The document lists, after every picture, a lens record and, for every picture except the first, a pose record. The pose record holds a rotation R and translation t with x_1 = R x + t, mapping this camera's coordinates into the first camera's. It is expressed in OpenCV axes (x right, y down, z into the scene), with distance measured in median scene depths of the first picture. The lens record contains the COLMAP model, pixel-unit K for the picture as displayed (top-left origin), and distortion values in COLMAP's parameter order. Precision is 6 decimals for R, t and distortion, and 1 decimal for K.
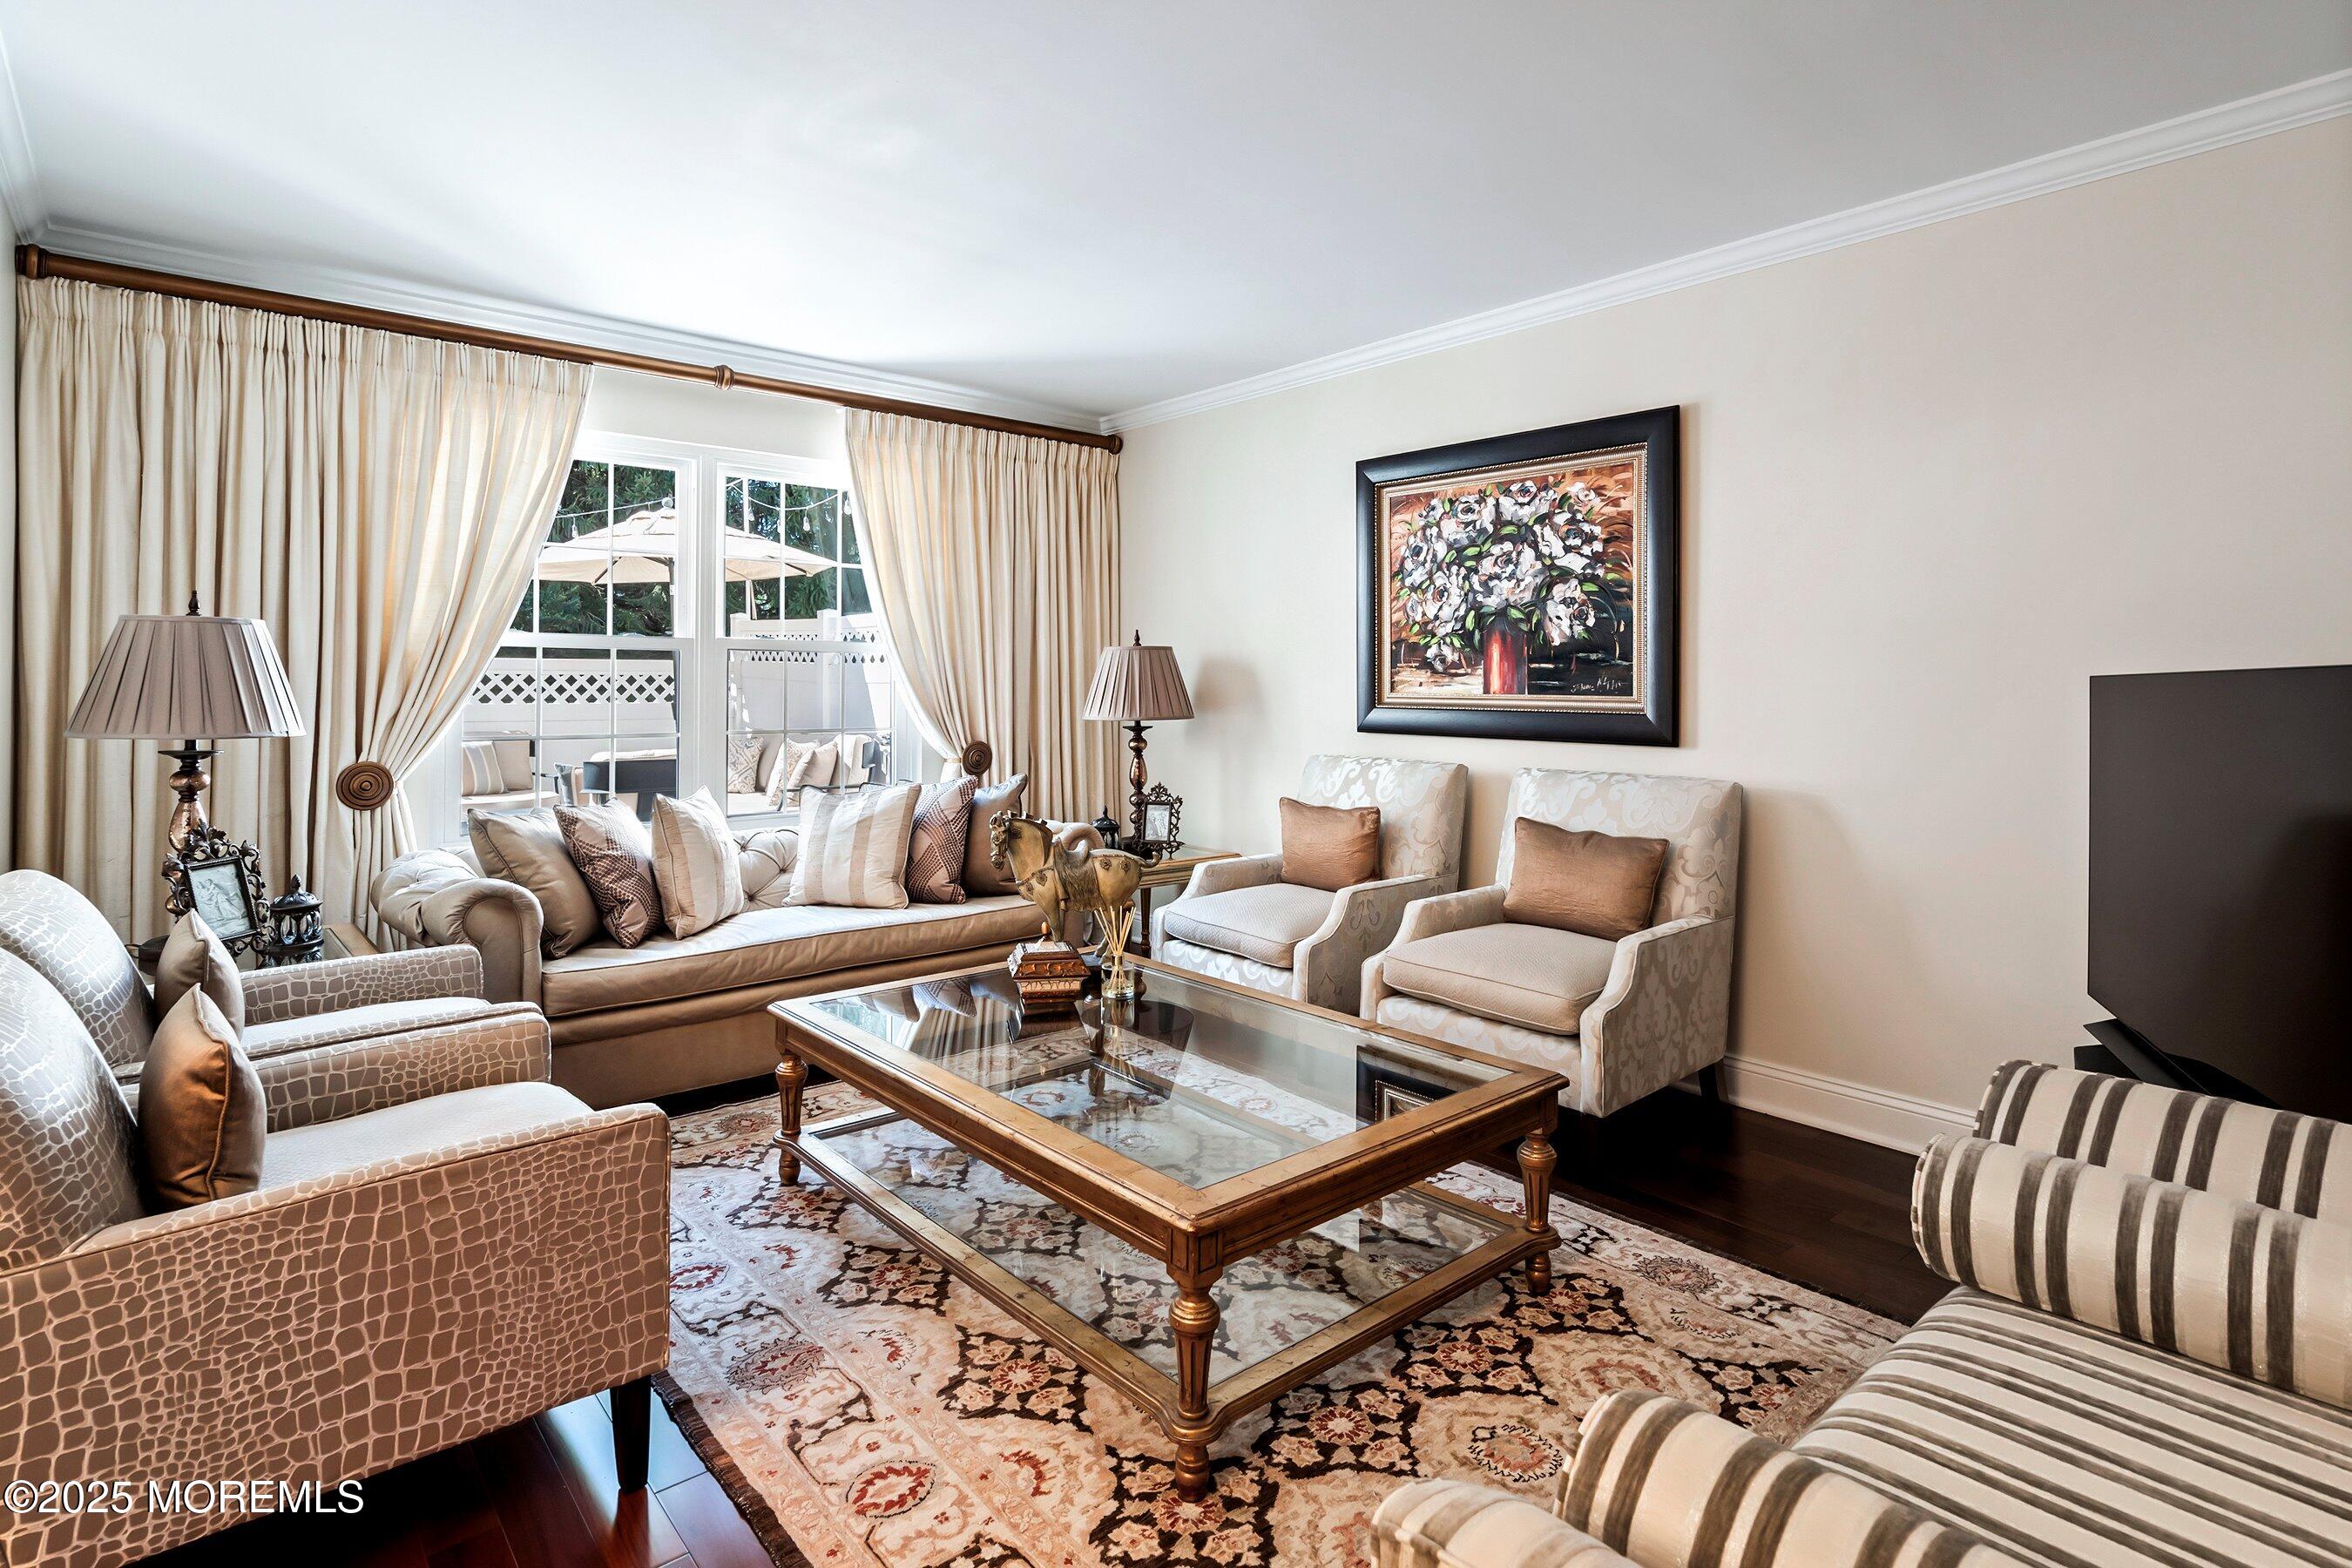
lens RADIAL K [[1163.0, 0, 1122.4], [0, 1163.0, 681.8], [0, 0, 1]] dist [-0.003784, 0.003399]
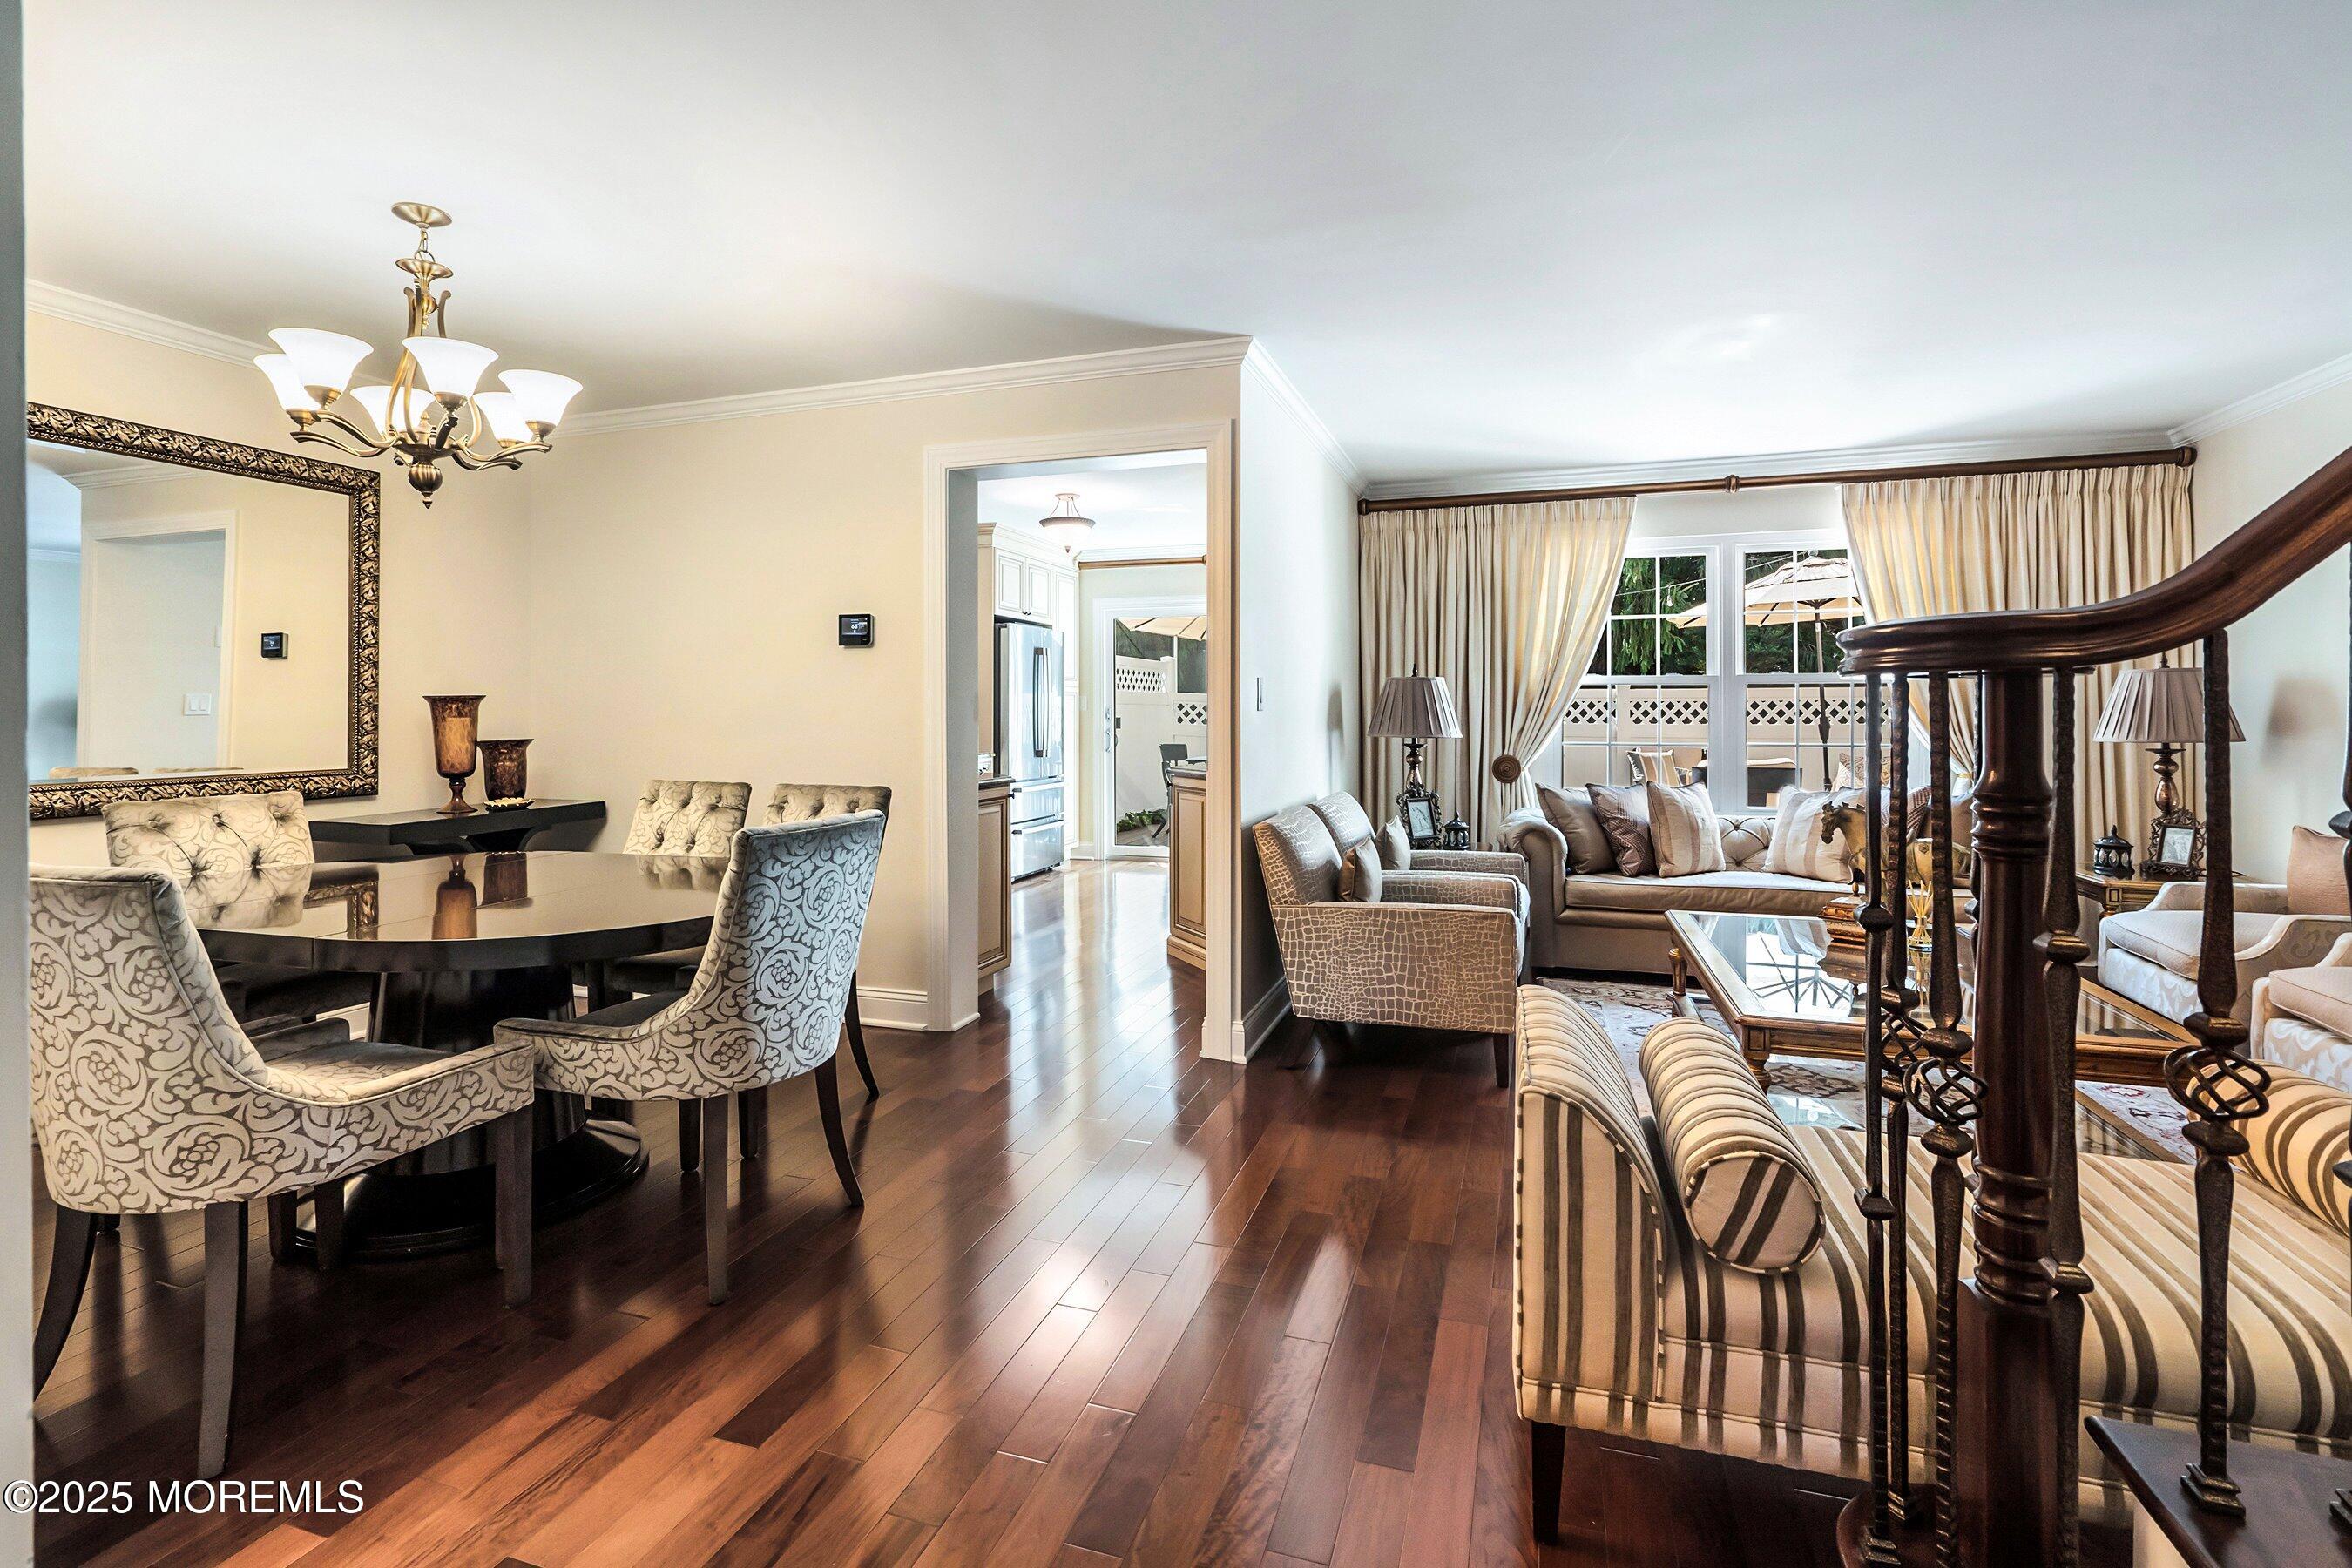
lens RADIAL K [[1106.4, 0, 1186.8], [0, 1106.4, 692.6], [0, 0, 1]] dist [-0.006786, 0.001984]
pose [[0.535514, -0.017009, -0.844355, 0.483606], [0.006853, 0.999852, -0.015795, -0.000993], [0.844499, 0.002672, 0.535551, -0.281247]]
